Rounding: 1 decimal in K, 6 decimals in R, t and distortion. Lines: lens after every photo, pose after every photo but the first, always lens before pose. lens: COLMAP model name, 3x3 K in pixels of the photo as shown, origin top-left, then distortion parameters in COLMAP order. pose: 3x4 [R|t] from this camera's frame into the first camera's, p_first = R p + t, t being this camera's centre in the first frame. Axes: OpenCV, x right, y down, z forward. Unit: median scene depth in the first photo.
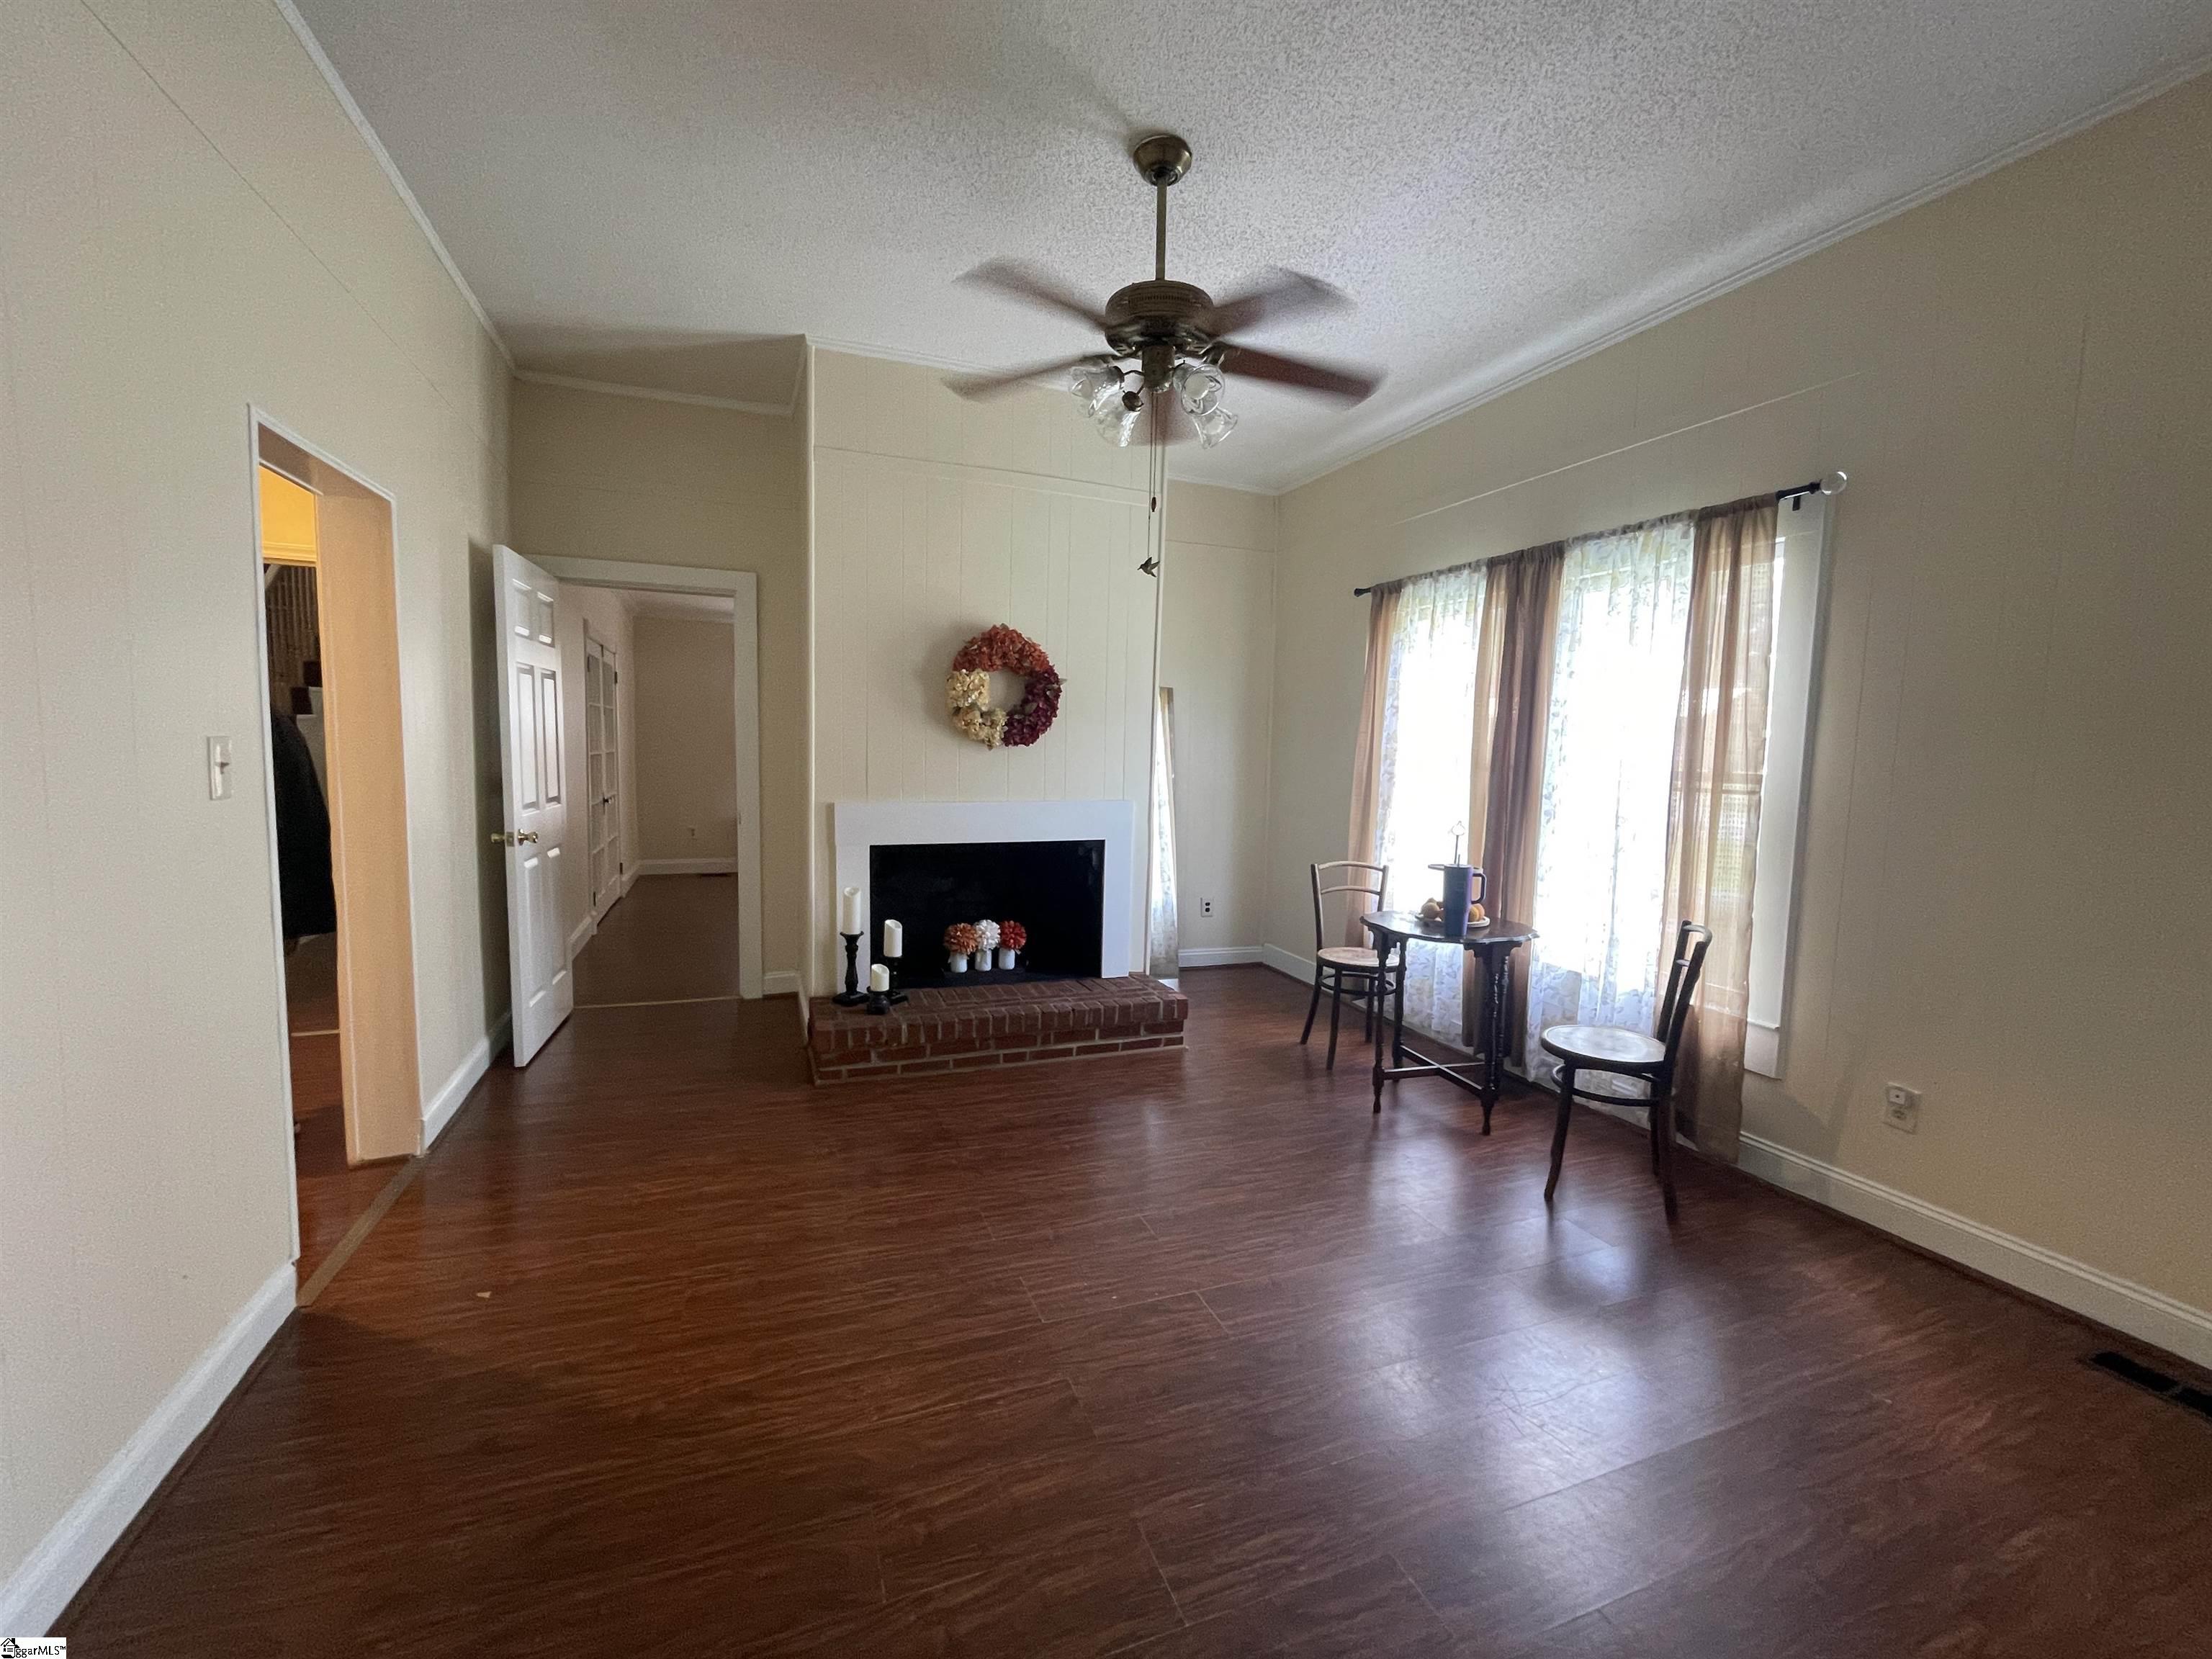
lens RADIAL K [[904.0, 0, 1100.7], [0, 904.0, 821.3], [0, 0, 1]] dist [-0.004163, 0.000248]
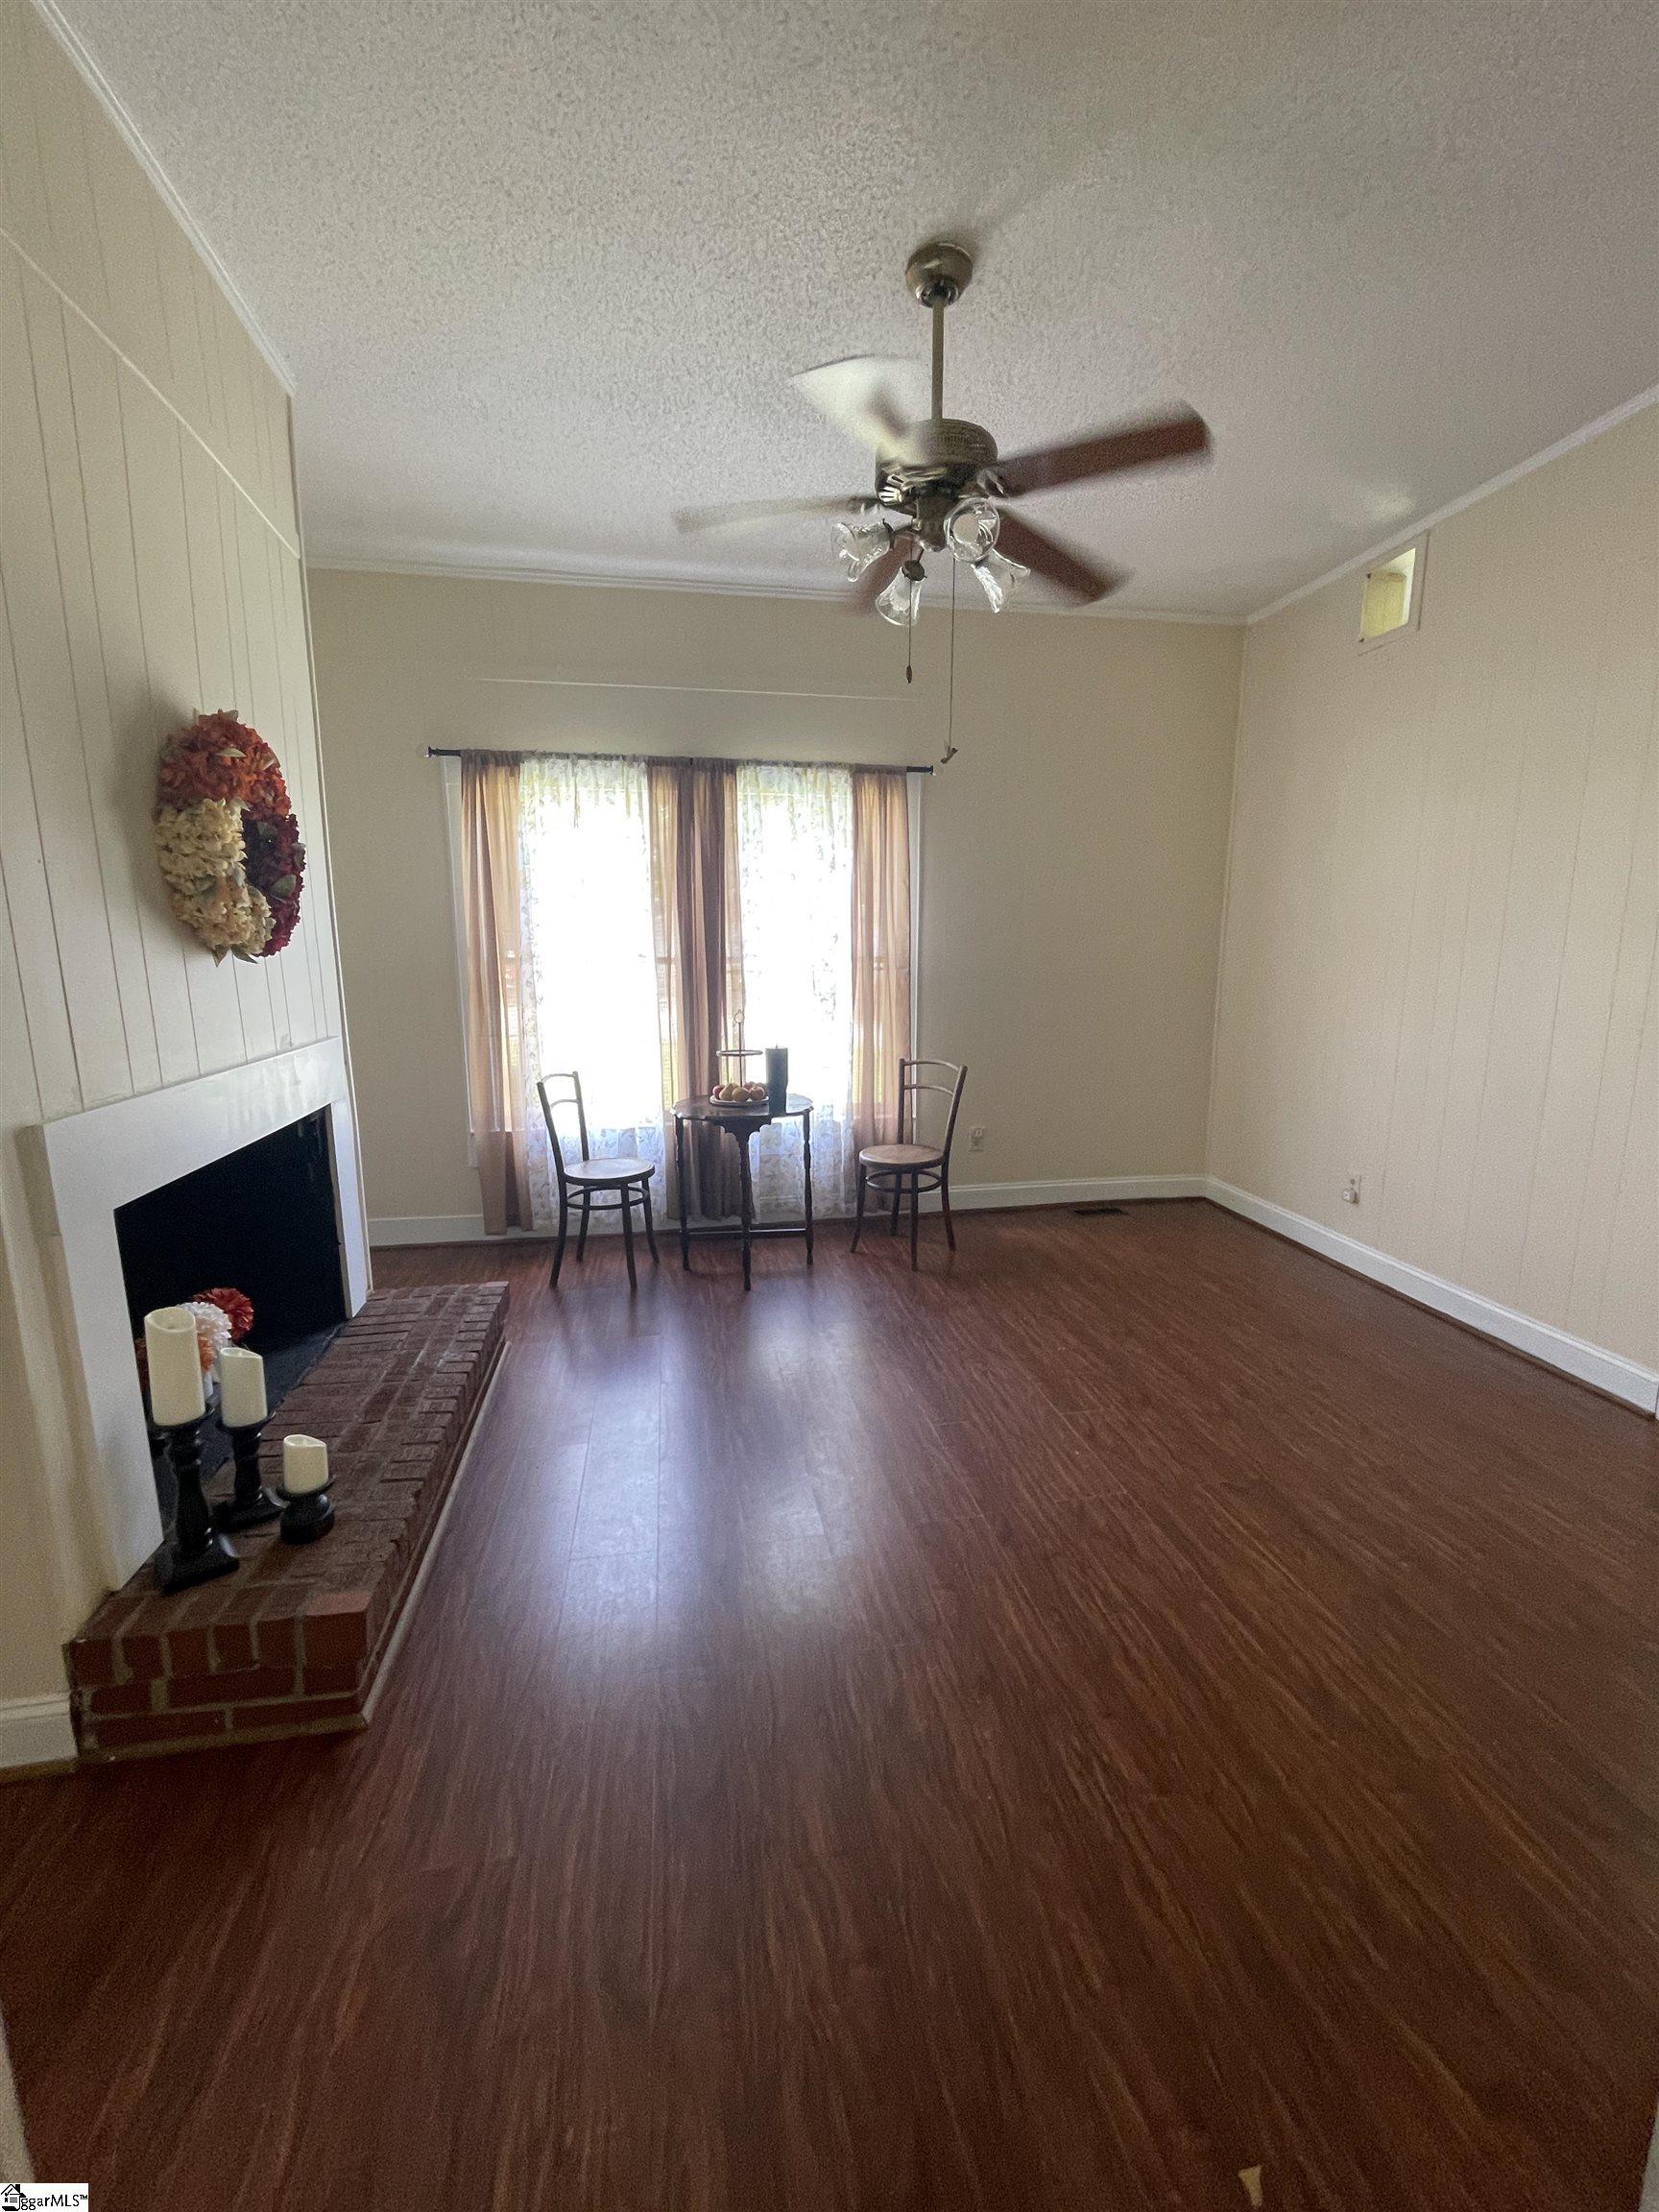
lens RADIAL K [[904.0, 0, 826.2], [0, 904.0, 1105.6], [0, 0, 1]] dist [-0.004163, 0.000248]
pose [[0.189922, -0.194491, 0.962342, -0.680356], [0.090279, 0.979489, 0.180139, -0.077464], [-0.977640, 0.052667, 0.203585, 0.698471]]
